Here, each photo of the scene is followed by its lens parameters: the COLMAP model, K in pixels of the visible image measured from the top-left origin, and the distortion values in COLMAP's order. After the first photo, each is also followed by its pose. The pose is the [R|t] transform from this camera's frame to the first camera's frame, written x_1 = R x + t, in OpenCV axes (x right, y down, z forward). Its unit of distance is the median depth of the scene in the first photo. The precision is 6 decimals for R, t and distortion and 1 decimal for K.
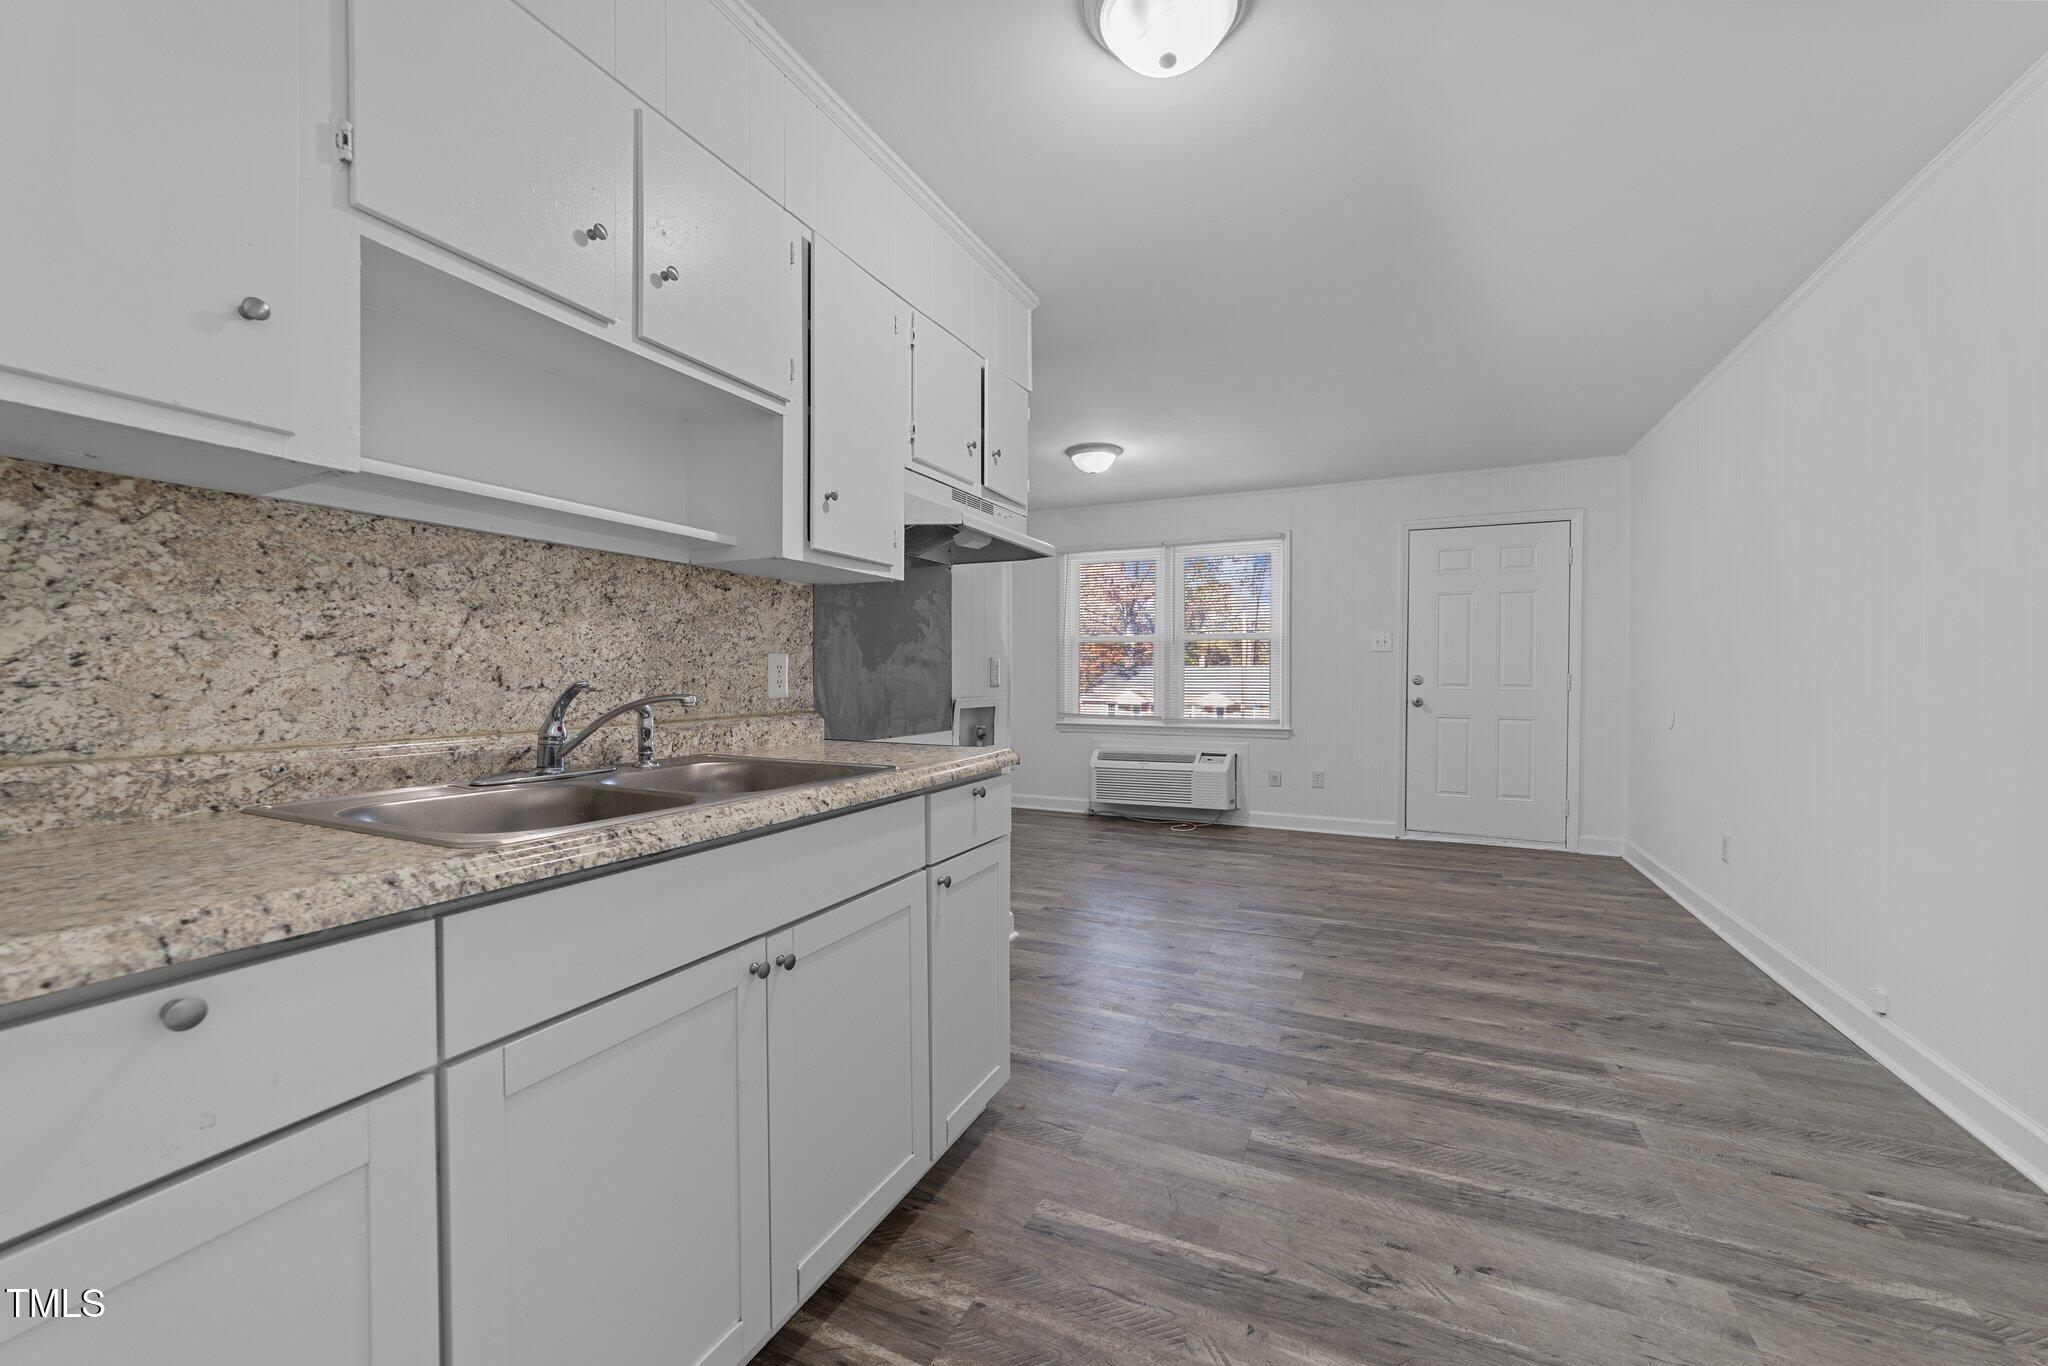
lens RADIAL K [[785.5, 0, 1022.0], [0, 785.5, 679.5], [0, 0, 1]] dist [-0.014051, 0.007096]
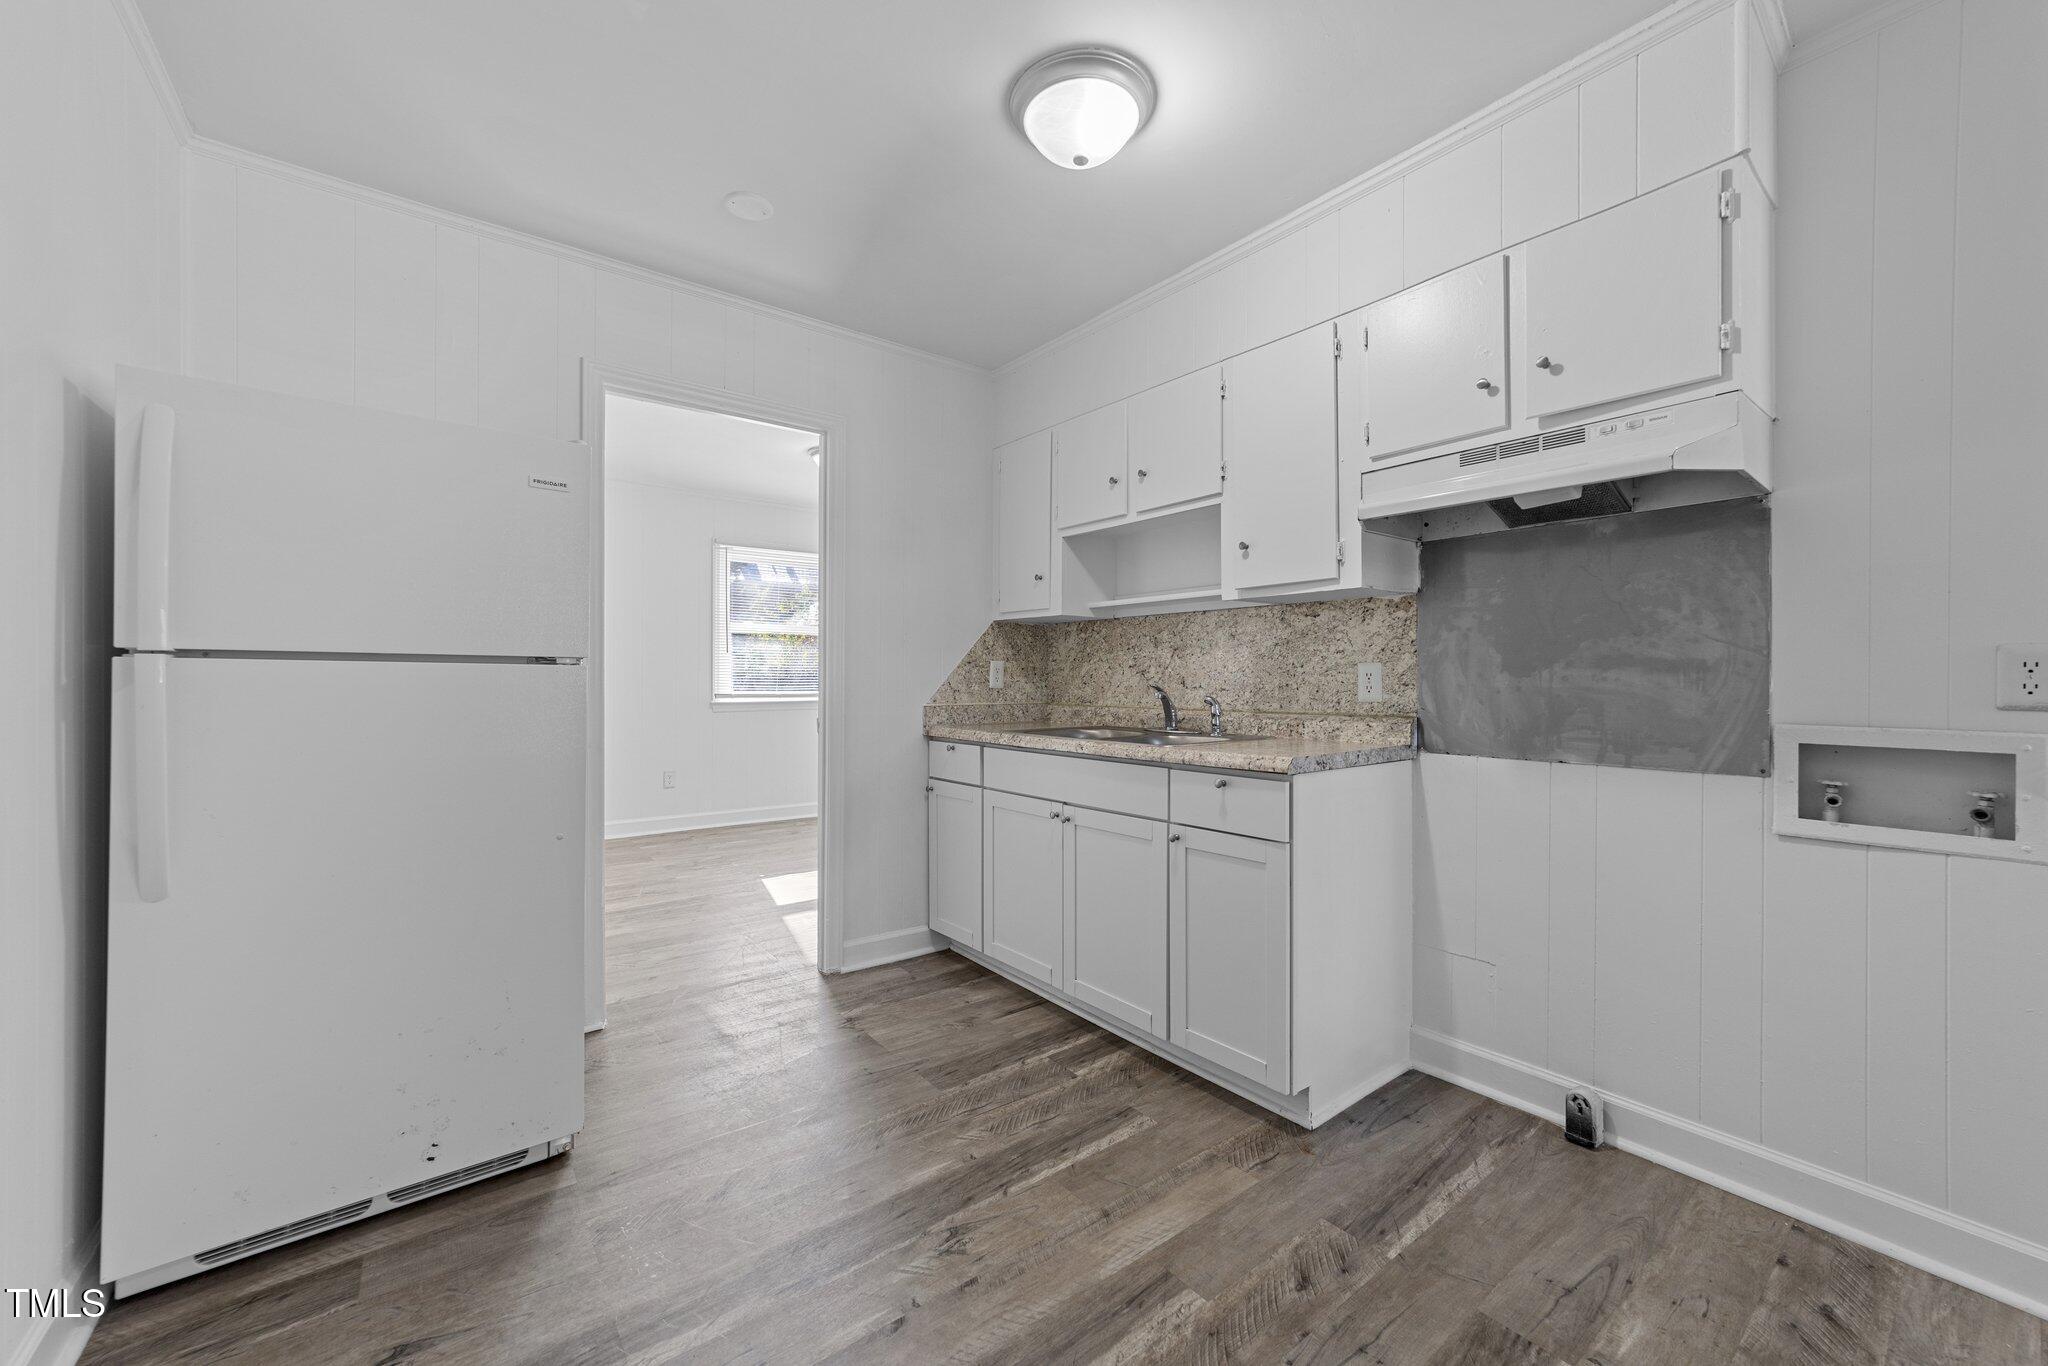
lens RADIAL K [[785.5, 0, 1022.0], [0, 785.5, 679.5], [0, 0, 1]] dist [-0.014051, 0.007096]
pose [[-0.448720, -0.000222, -0.893672, 0.911645], [-0.006389, 0.999975, 0.002960, -0.008650], [0.893649, 0.007038, -0.448710, 1.036372]]
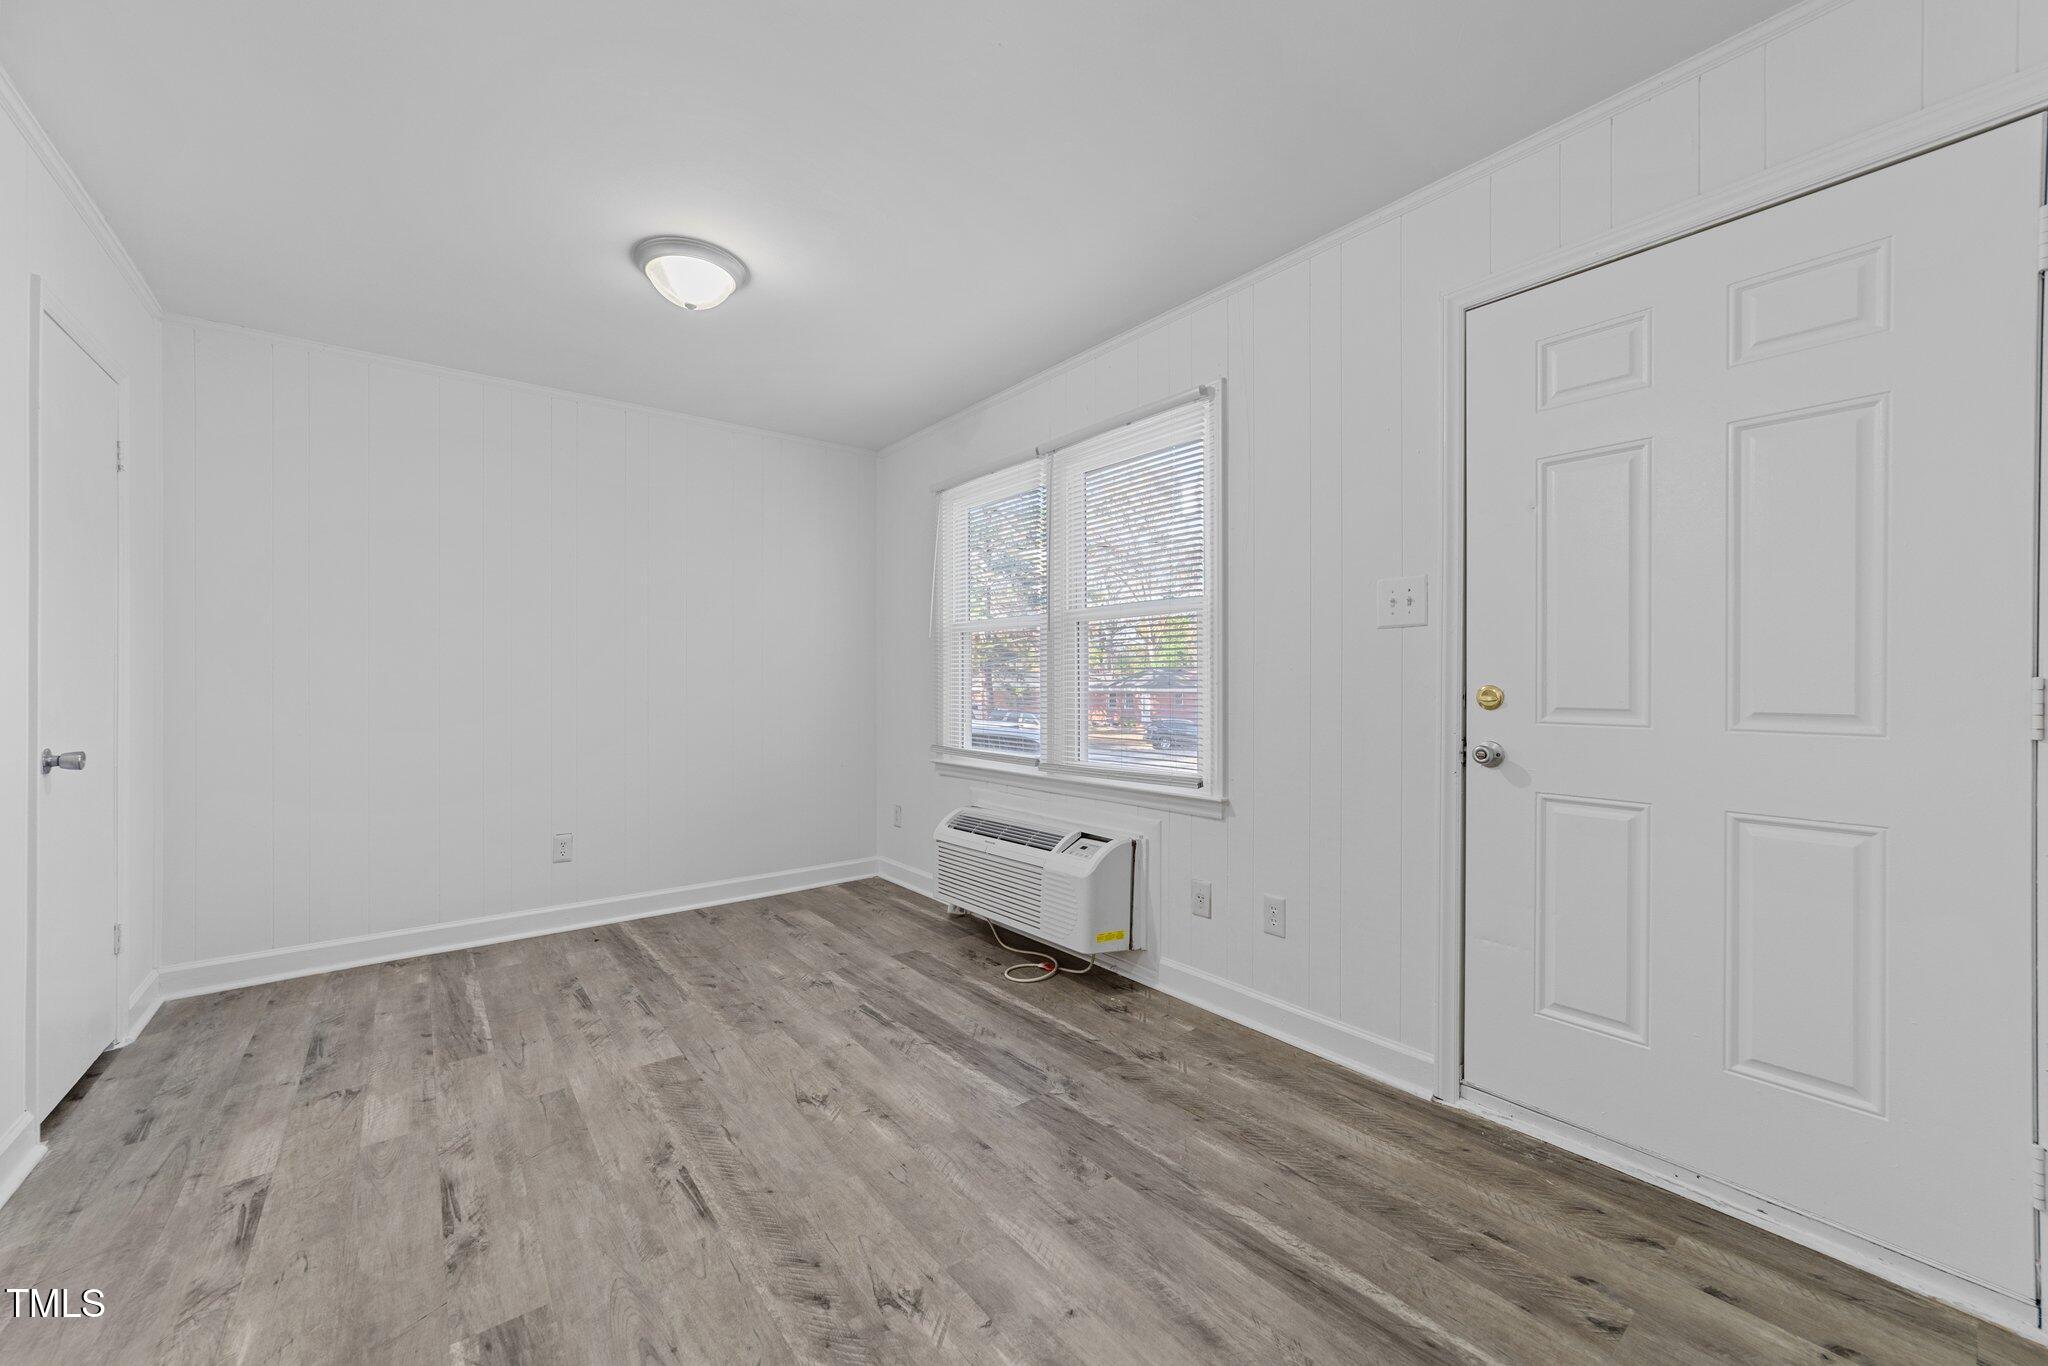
lens RADIAL K [[785.5, 0, 1022.0], [0, 785.5, 679.5], [0, 0, 1]] dist [-0.014051, 0.007096]
pose [[0.897081, -0.006947, -0.441811, 1.144477], [0.001645, 0.999922, -0.012382, -0.008189], [0.441863, 0.010381, 0.897023, 1.361928]]
